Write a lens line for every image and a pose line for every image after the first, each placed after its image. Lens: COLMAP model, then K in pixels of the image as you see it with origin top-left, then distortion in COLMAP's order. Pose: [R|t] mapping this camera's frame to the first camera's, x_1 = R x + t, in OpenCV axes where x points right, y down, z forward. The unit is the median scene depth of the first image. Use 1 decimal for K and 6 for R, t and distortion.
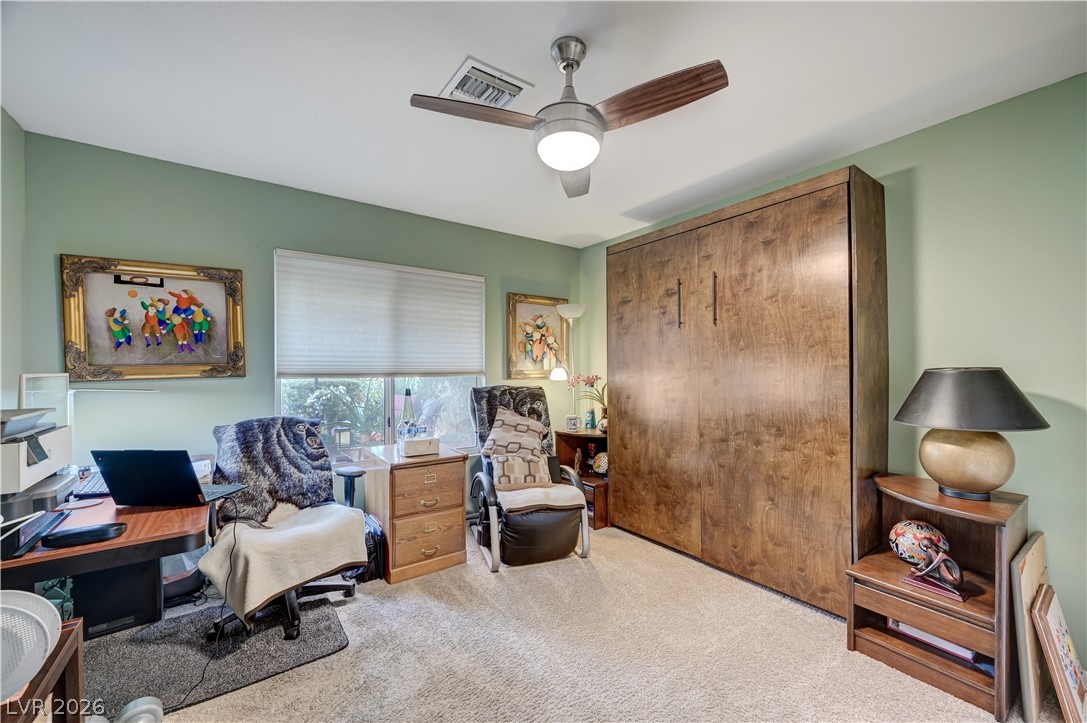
lens RADIAL K [[430.9, 0, 547.7], [0, 430.9, 371.1], [0, 0, 1]] dist [-0.002494, -0.000239]
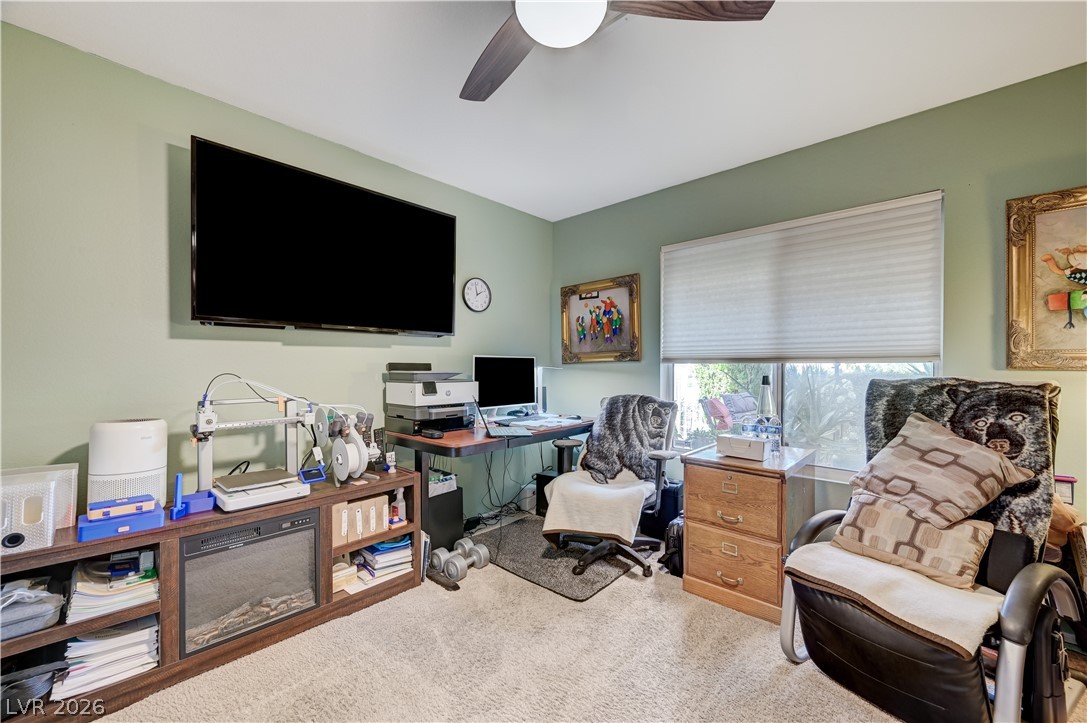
lens RADIAL K [[430.9, 0, 547.7], [0, 430.9, 371.1], [0, 0, 1]] dist [-0.002494, -0.000239]
pose [[0.194290, 0.009723, -0.980896, 0.428157], [-0.013962, 0.999877, 0.007146, 0.035828], [0.980845, 0.012307, 0.194402, 0.513001]]
